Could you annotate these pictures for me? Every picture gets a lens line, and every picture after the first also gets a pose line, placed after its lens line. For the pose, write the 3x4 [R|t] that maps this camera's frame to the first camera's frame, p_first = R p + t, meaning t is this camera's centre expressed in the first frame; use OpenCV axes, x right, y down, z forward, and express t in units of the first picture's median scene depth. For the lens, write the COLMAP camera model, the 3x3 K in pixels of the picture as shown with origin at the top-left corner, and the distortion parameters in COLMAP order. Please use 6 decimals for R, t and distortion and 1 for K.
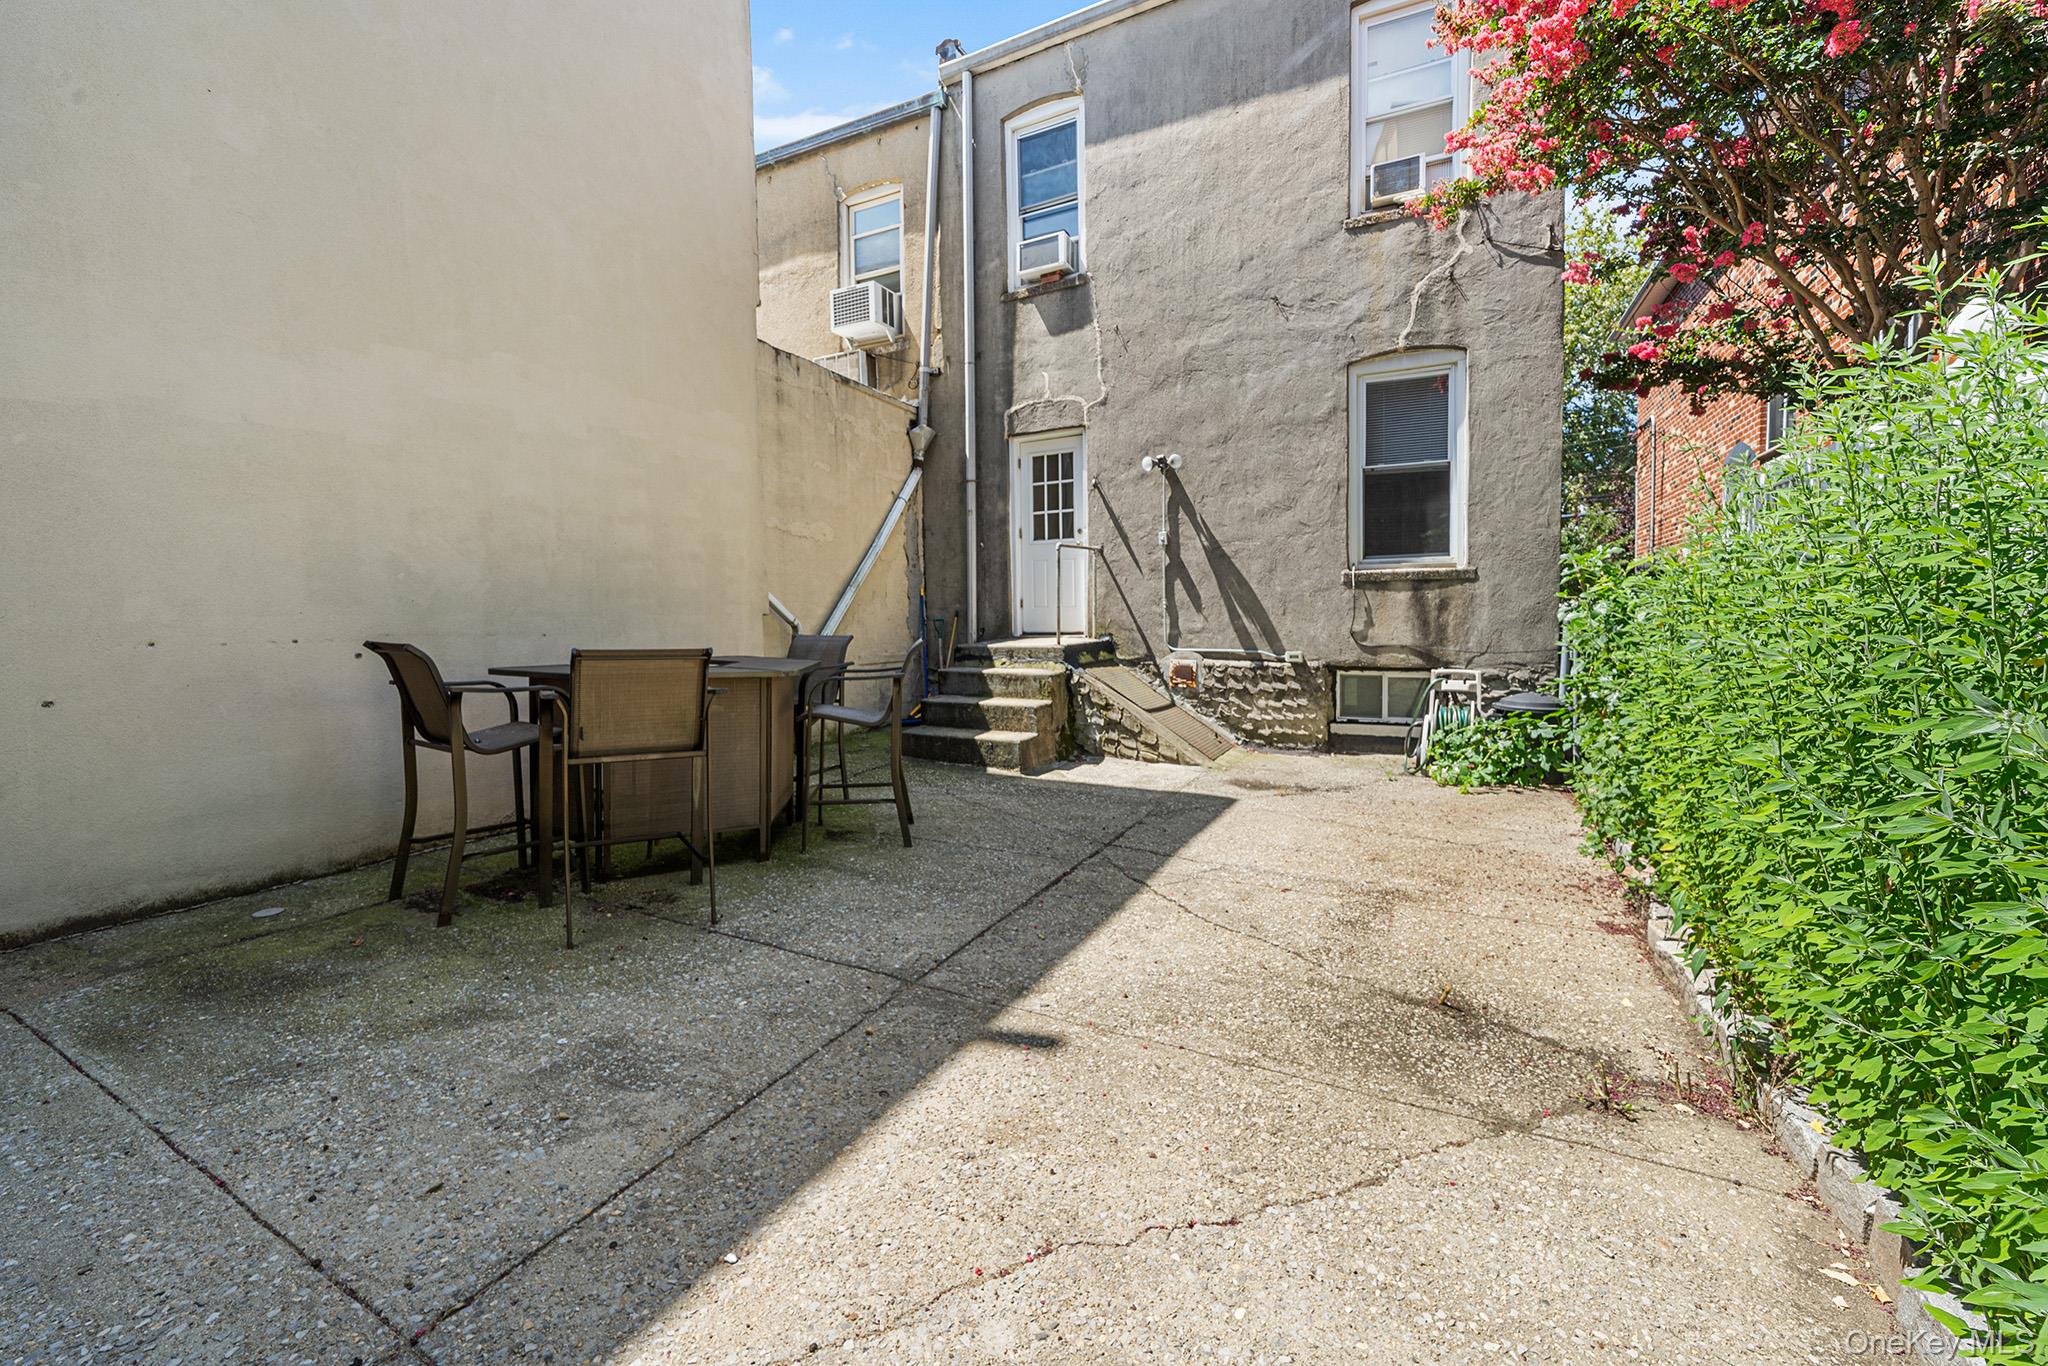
lens RADIAL K [[773.8, 0, 1018.8], [0, 773.8, 675.0], [0, 0, 1]] dist [-0.000965, -0.000284]
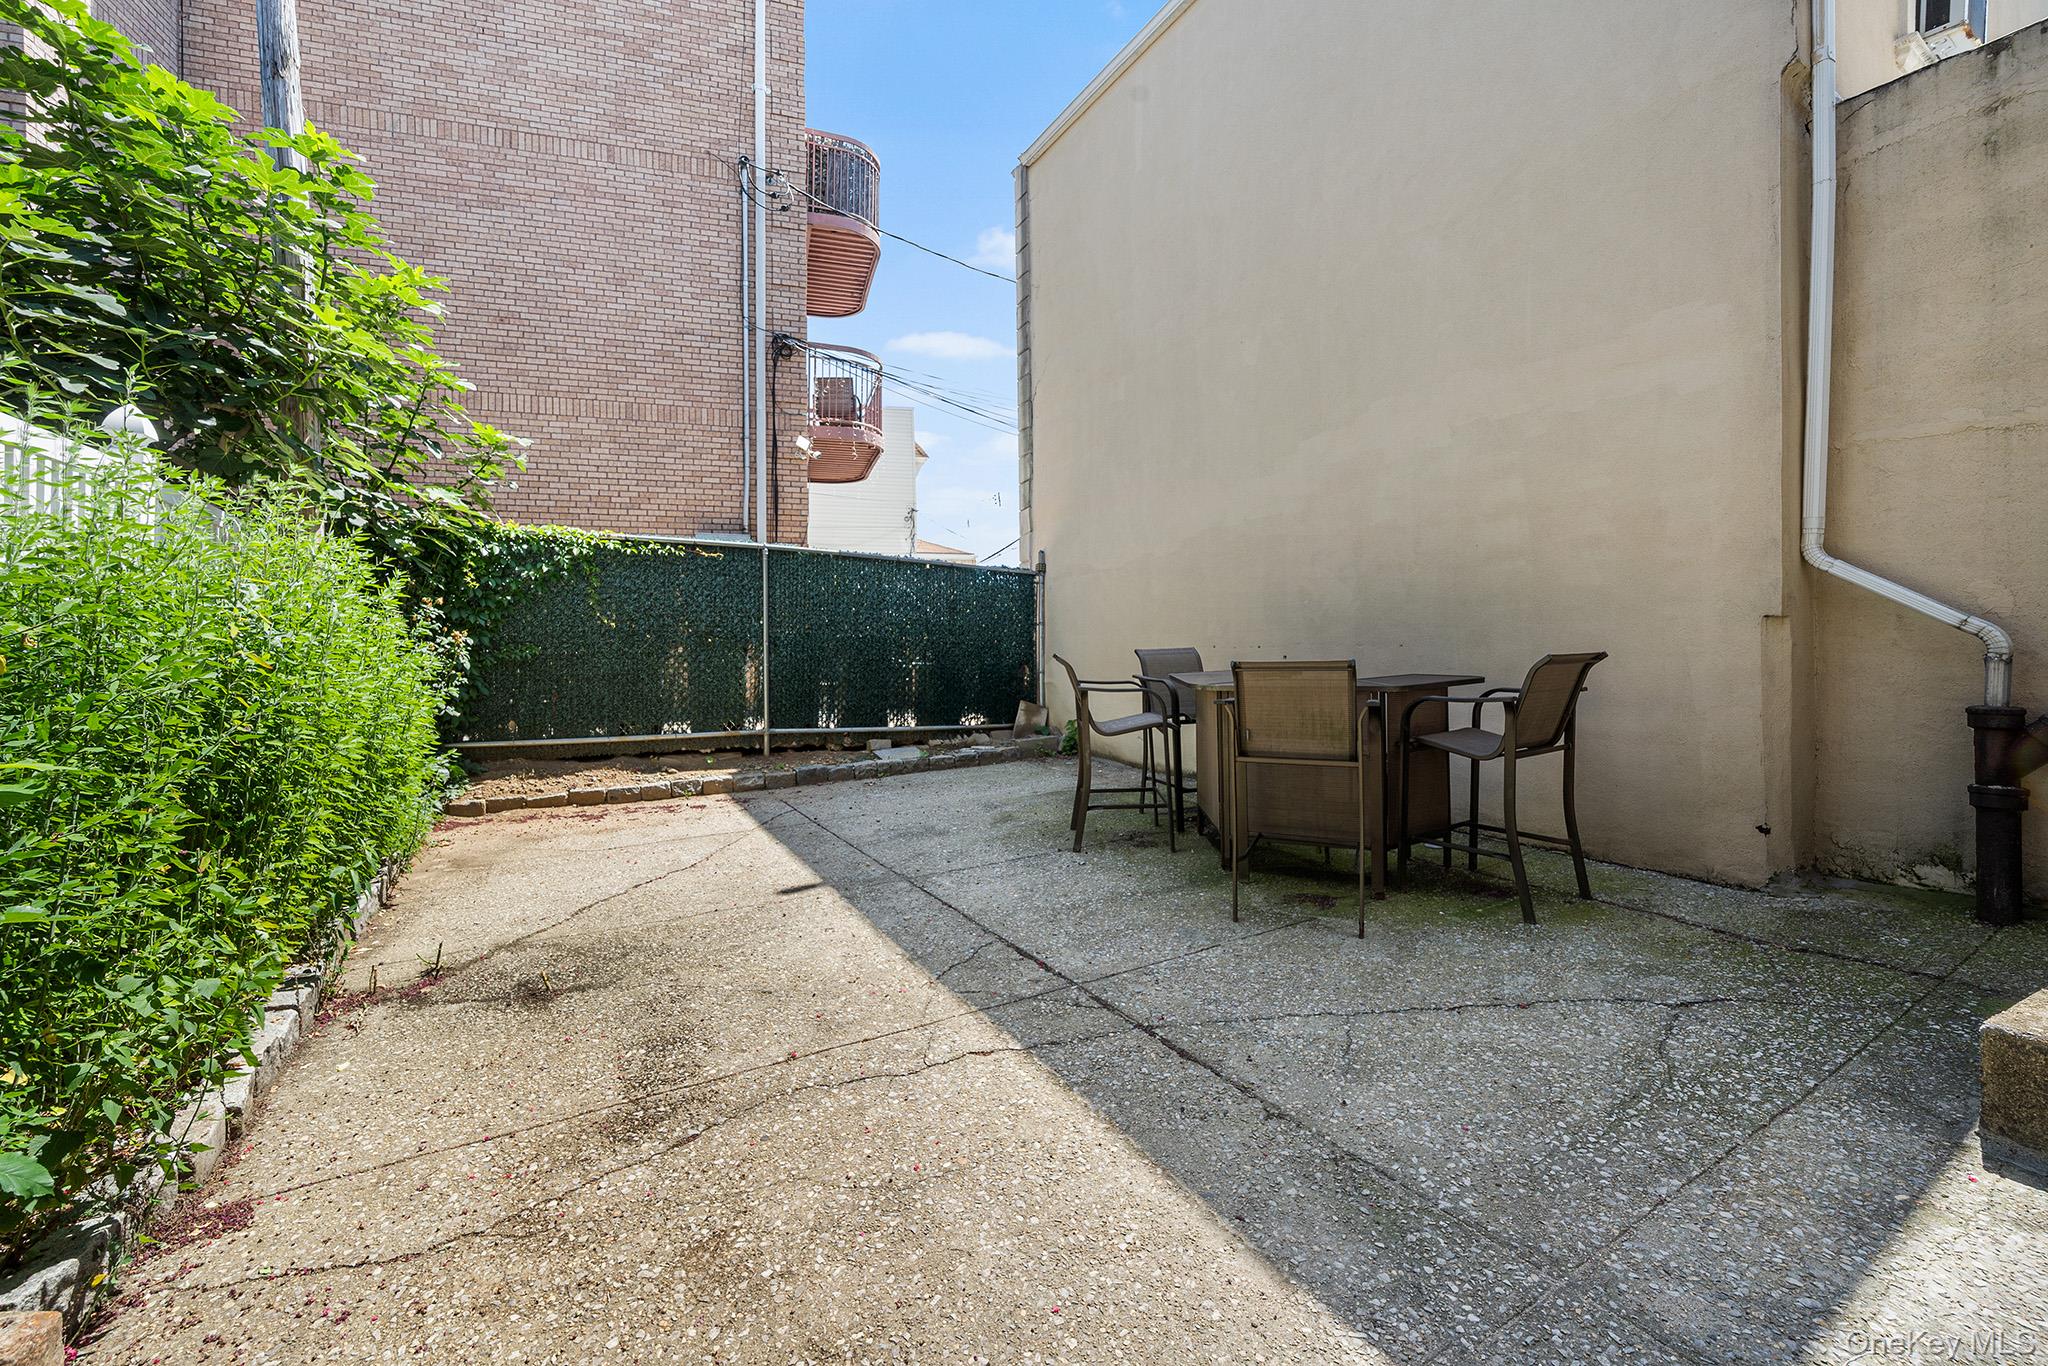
lens RADIAL K [[773.8, 0, 1018.8], [0, 773.8, 675.0], [0, 0, 1]] dist [-0.000965, -0.000284]
pose [[-0.506229, 0.051940, -0.860833, 0.890046], [-0.043240, 0.995400, 0.085488, -0.120924], [0.861314, 0.080499, -0.501655, 1.644134]]
